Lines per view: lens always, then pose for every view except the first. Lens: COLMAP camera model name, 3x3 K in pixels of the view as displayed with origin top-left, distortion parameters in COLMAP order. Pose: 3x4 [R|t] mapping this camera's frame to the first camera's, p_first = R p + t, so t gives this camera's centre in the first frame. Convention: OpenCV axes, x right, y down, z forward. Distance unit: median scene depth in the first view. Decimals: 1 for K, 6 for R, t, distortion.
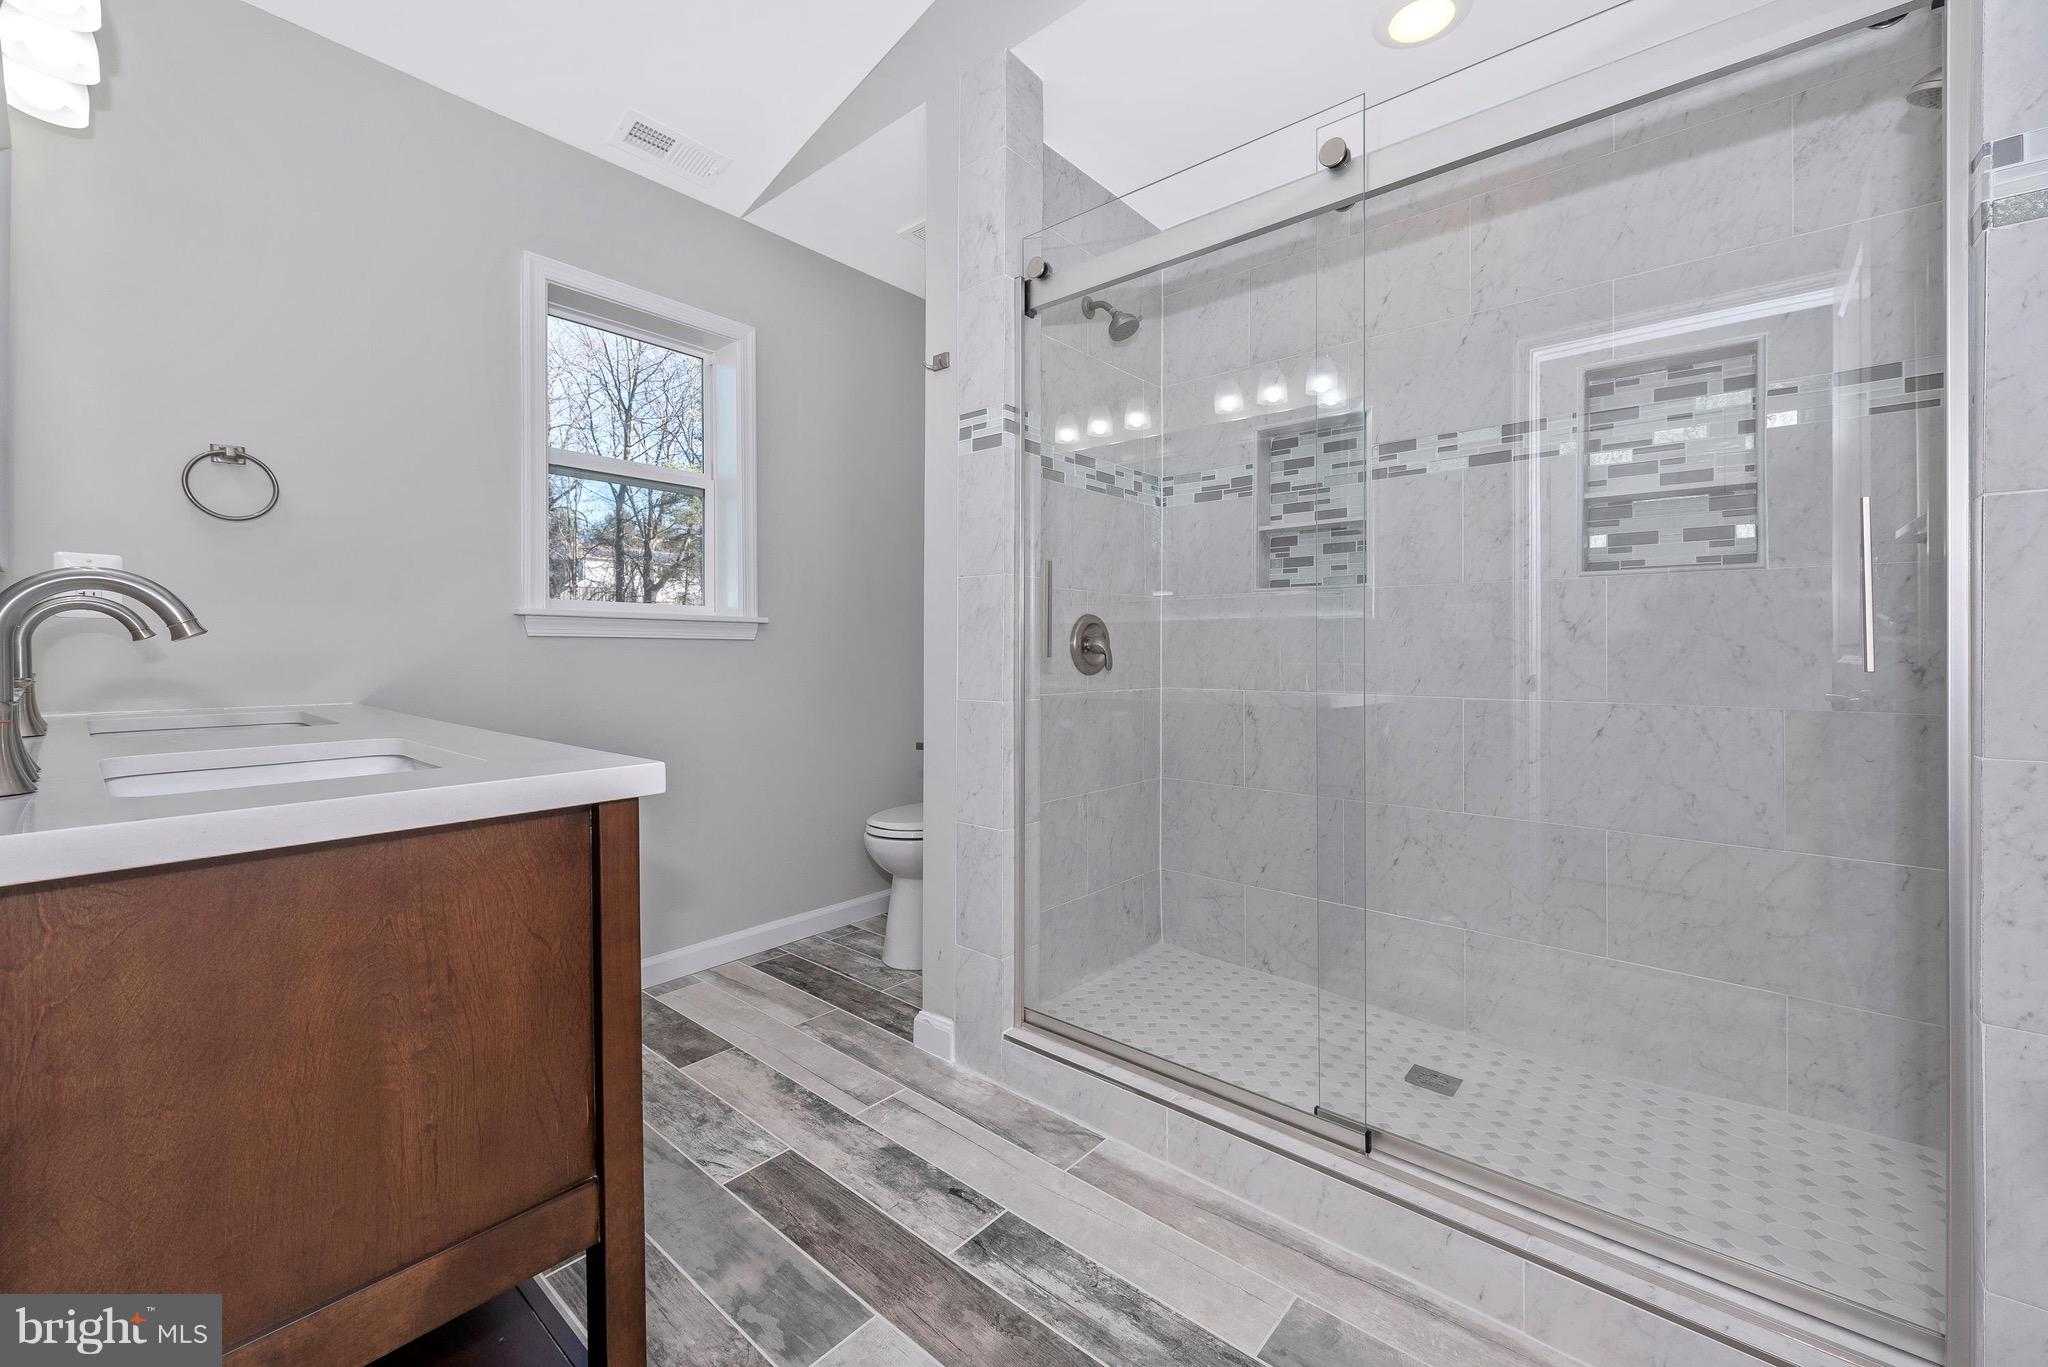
lens RADIAL K [[820.0, 0, 1023.5], [0, 820.0, 647.5], [0, 0, 1]] dist [0.000881, 0.000078]
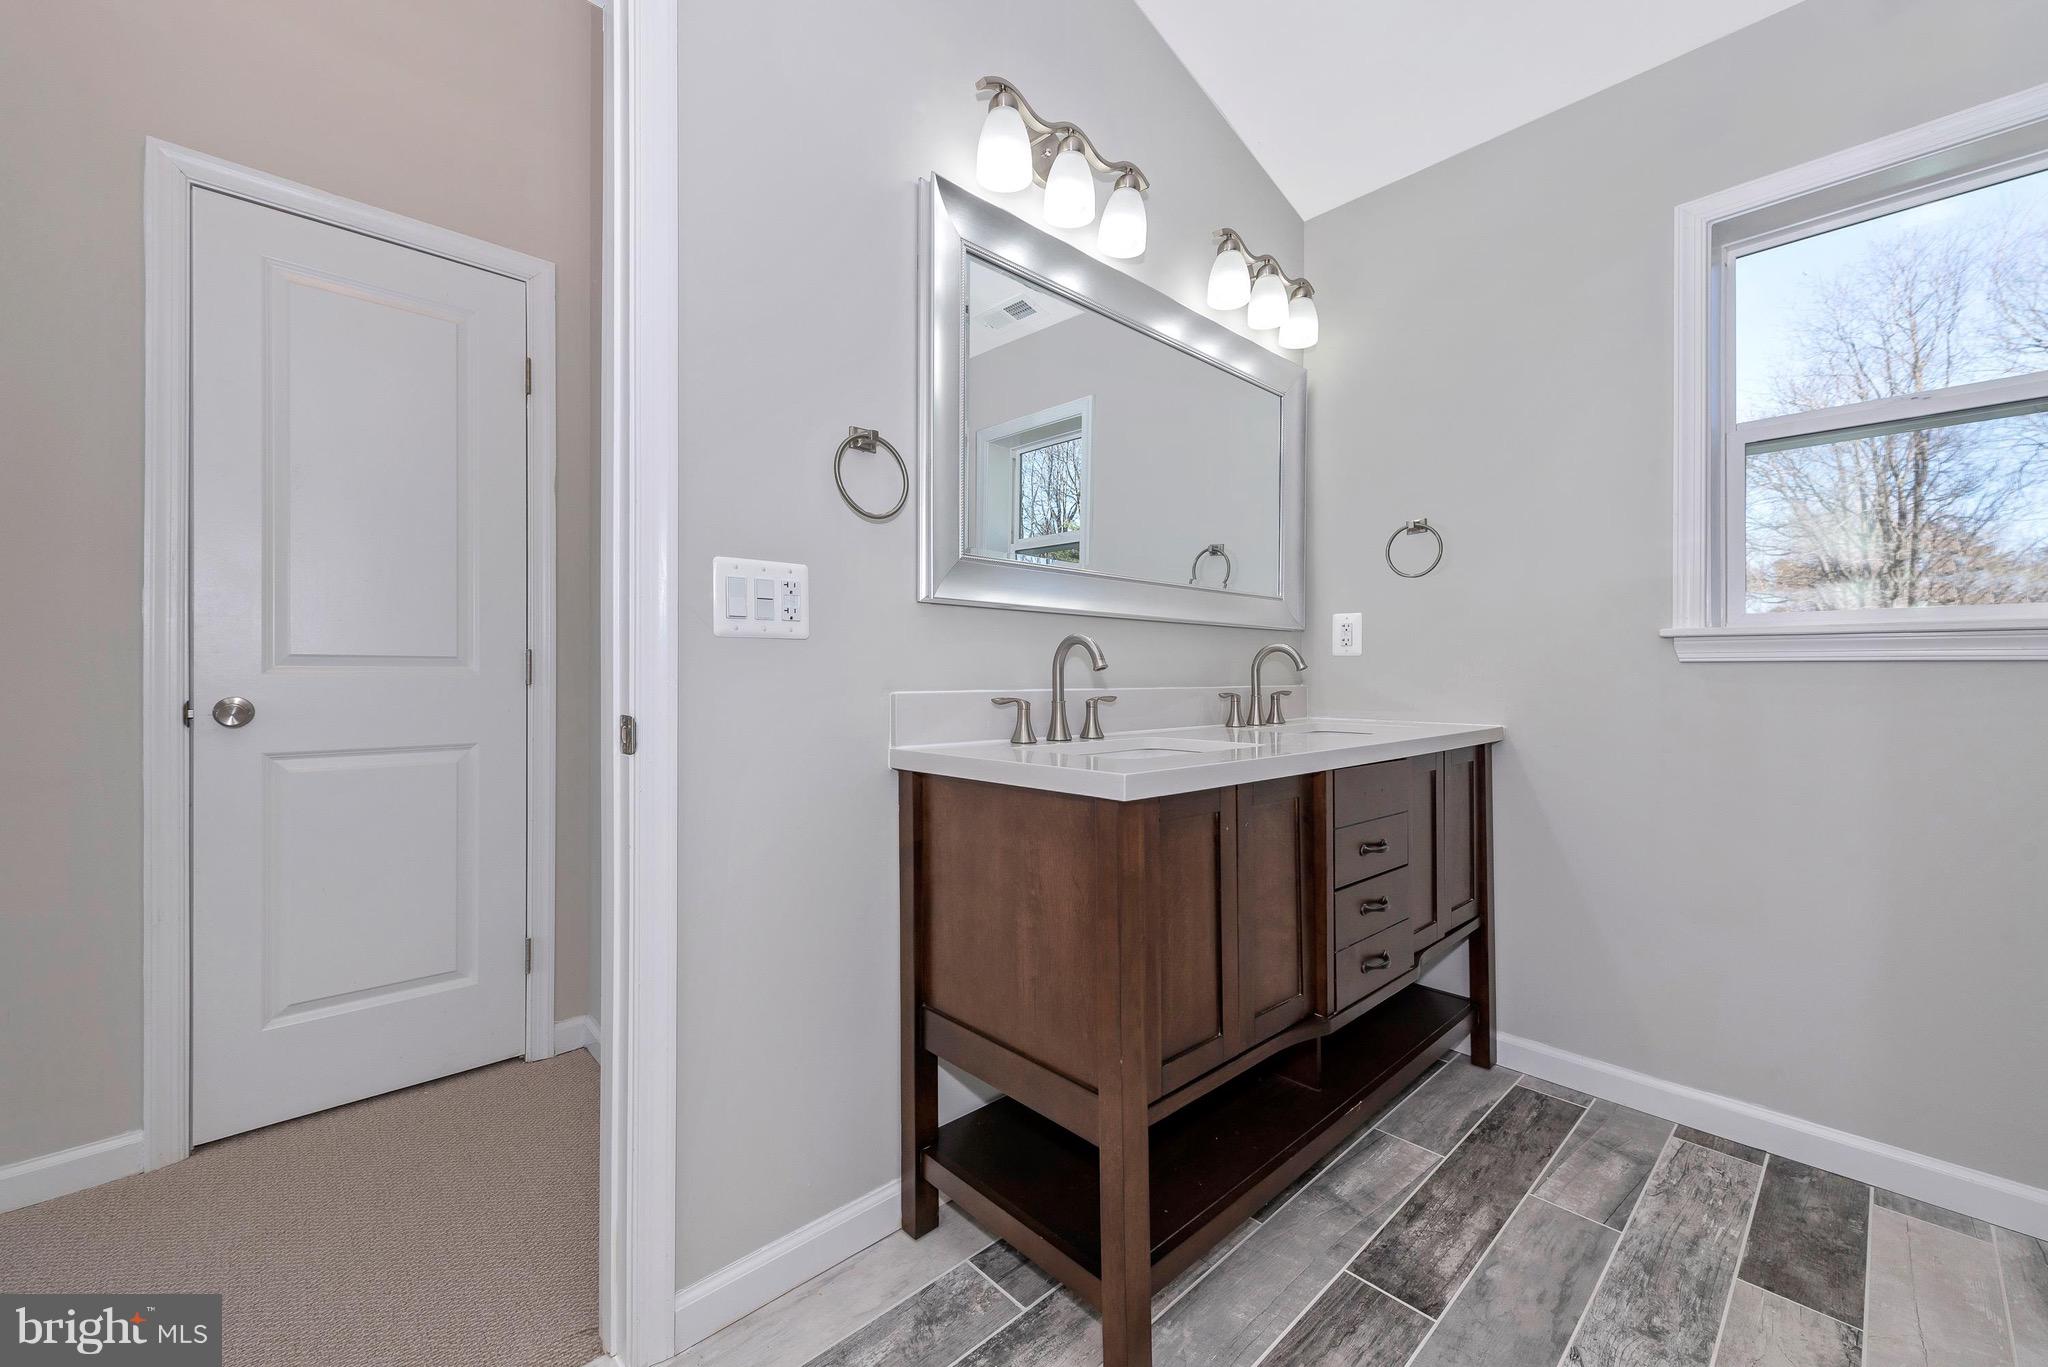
lens RADIAL K [[804.3, 0, 1023.7], [0, 804.3, 677.9], [0, 0, 1]] dist [0.000583, 0.000240]
pose [[-0.114223, -0.000344, -0.993455, 0.359866], [-0.000393, 1.000000, -0.000301, 0.003810], [0.993455, 0.000356, -0.114223, 0.515809]]
